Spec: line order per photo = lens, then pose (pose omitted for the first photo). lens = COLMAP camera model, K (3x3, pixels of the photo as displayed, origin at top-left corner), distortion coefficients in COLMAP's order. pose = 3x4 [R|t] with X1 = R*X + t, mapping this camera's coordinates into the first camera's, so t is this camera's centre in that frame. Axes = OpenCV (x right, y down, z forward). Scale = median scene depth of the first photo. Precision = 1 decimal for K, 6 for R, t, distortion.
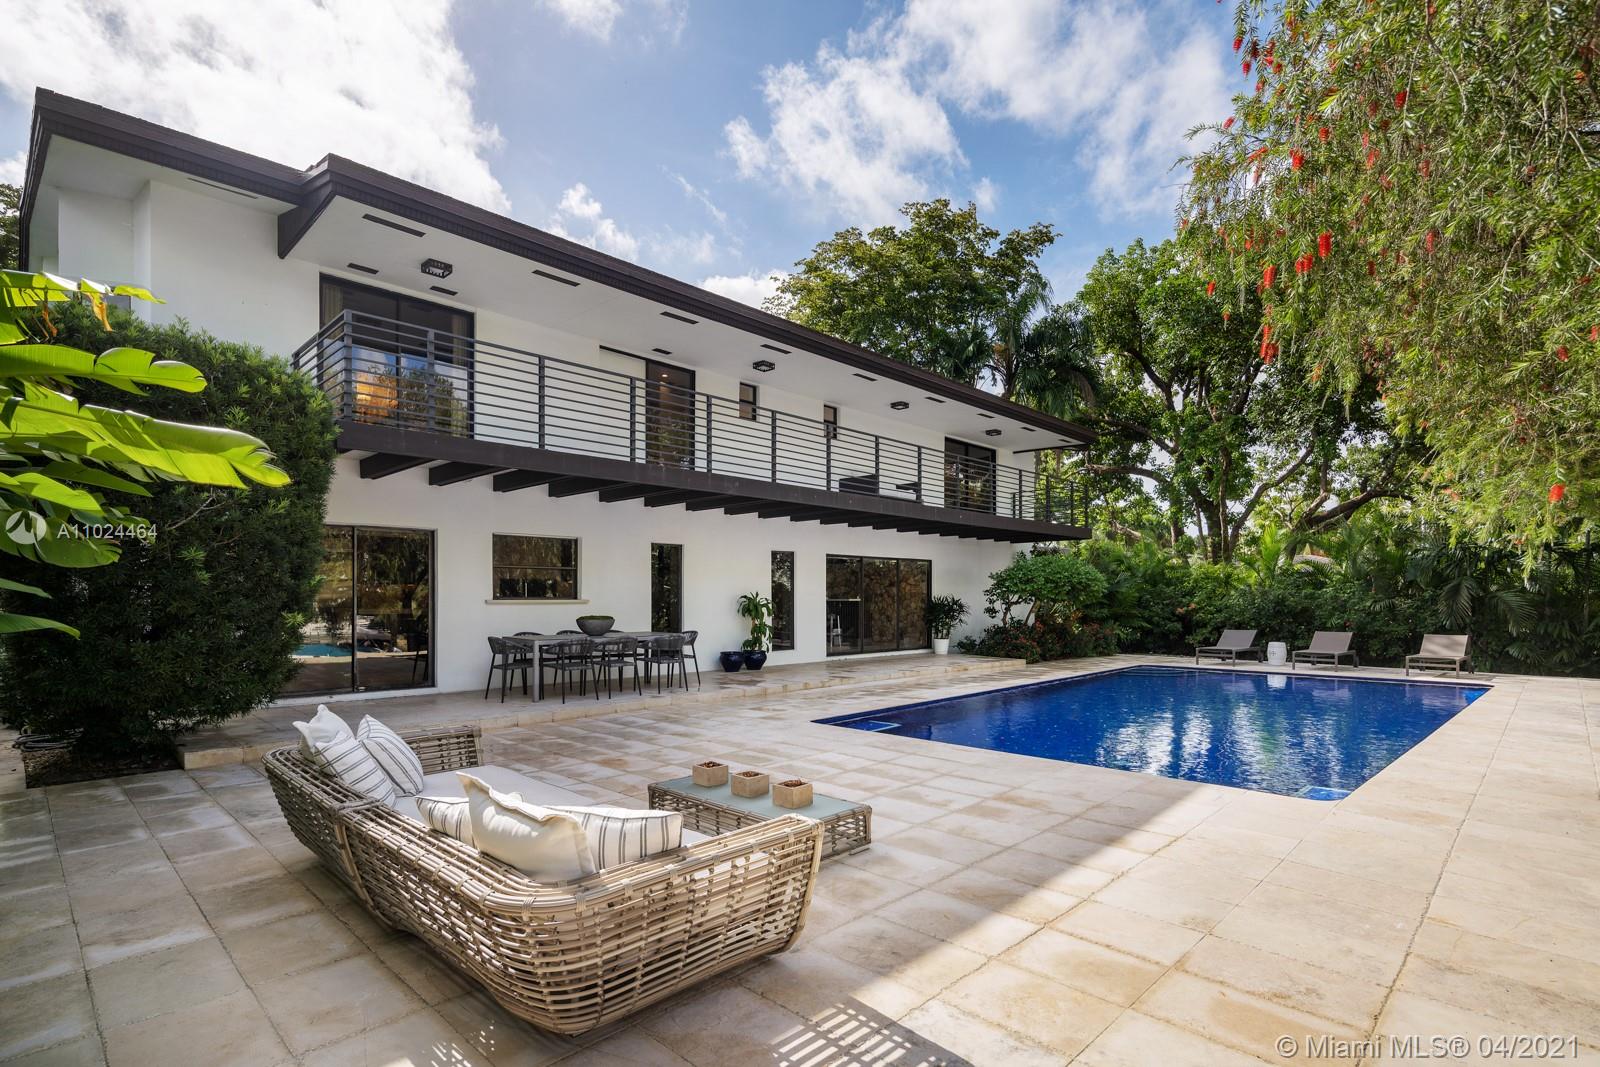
lens RADIAL K [[782.7, 0, 799.0], [0, 782.7, 596.6], [0, 0, 1]] dist [0.000095, -0.000251]
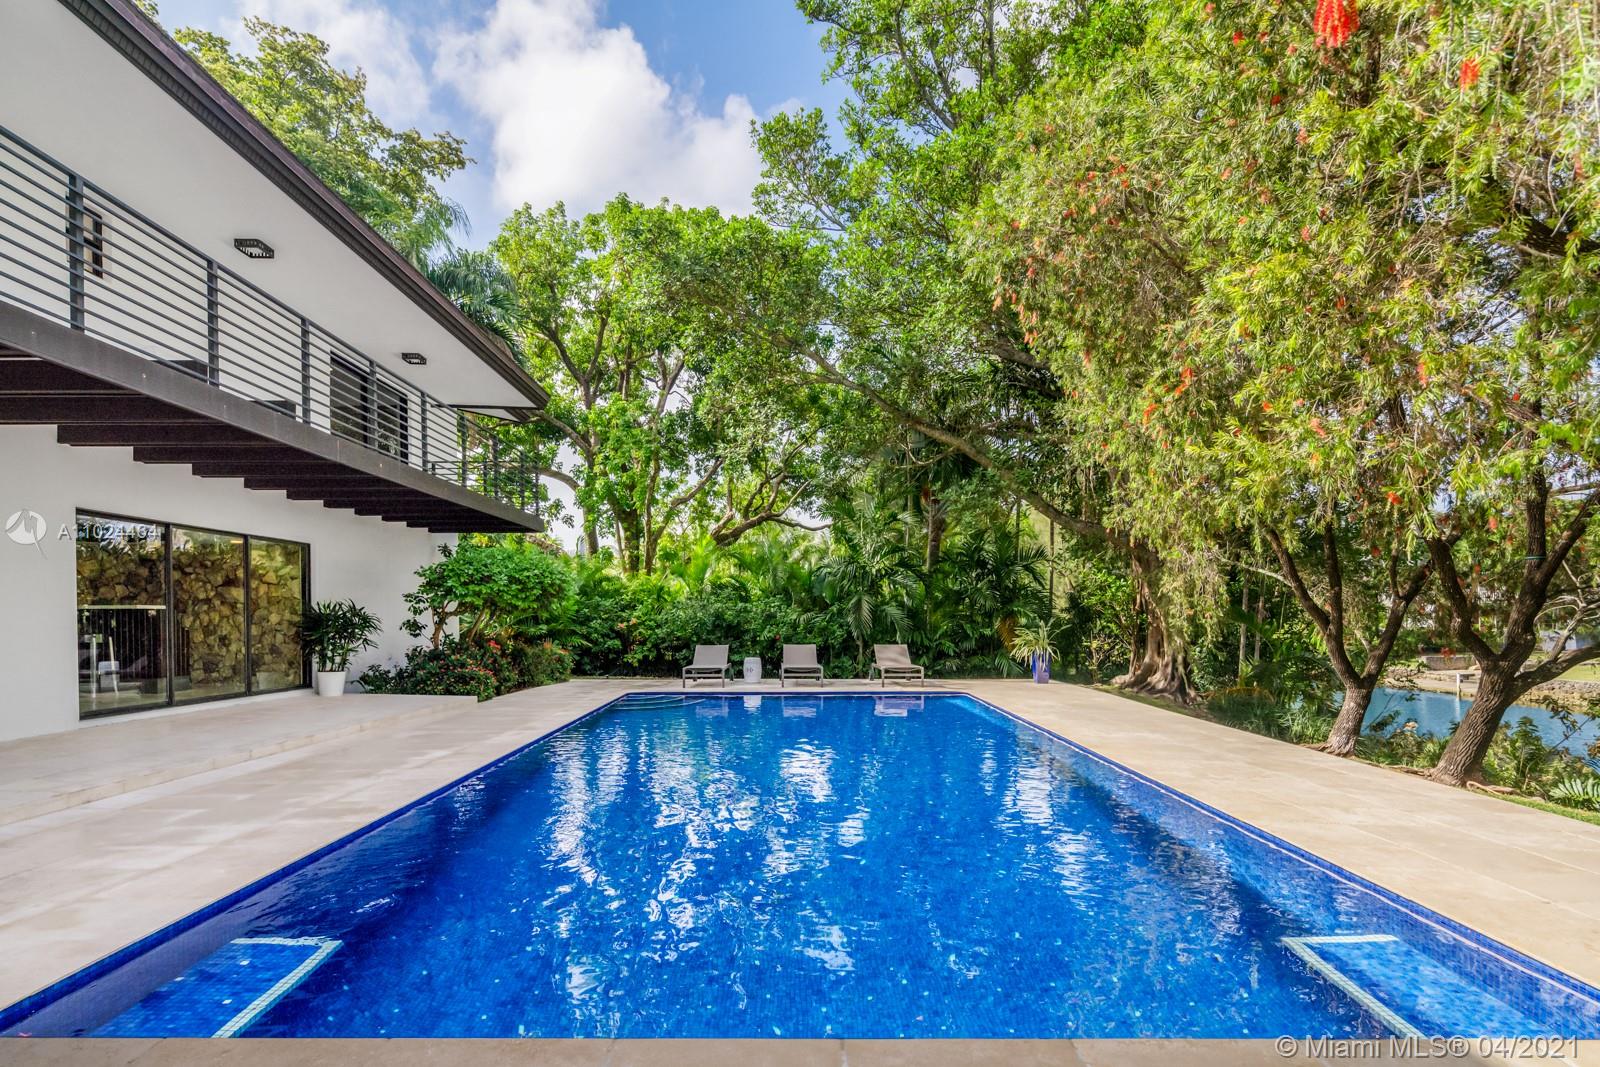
lens RADIAL K [[806.8, 0, 795.6], [0, 806.8, 598.6], [0, 0, 1]] dist [-0.002465, -0.000819]
pose [[0.715746, 0.016606, 0.698163, 0.000007], [0.000592, 0.999702, -0.024385, 0.011569], [-0.698361, 0.017867, 0.715523, 0.273100]]
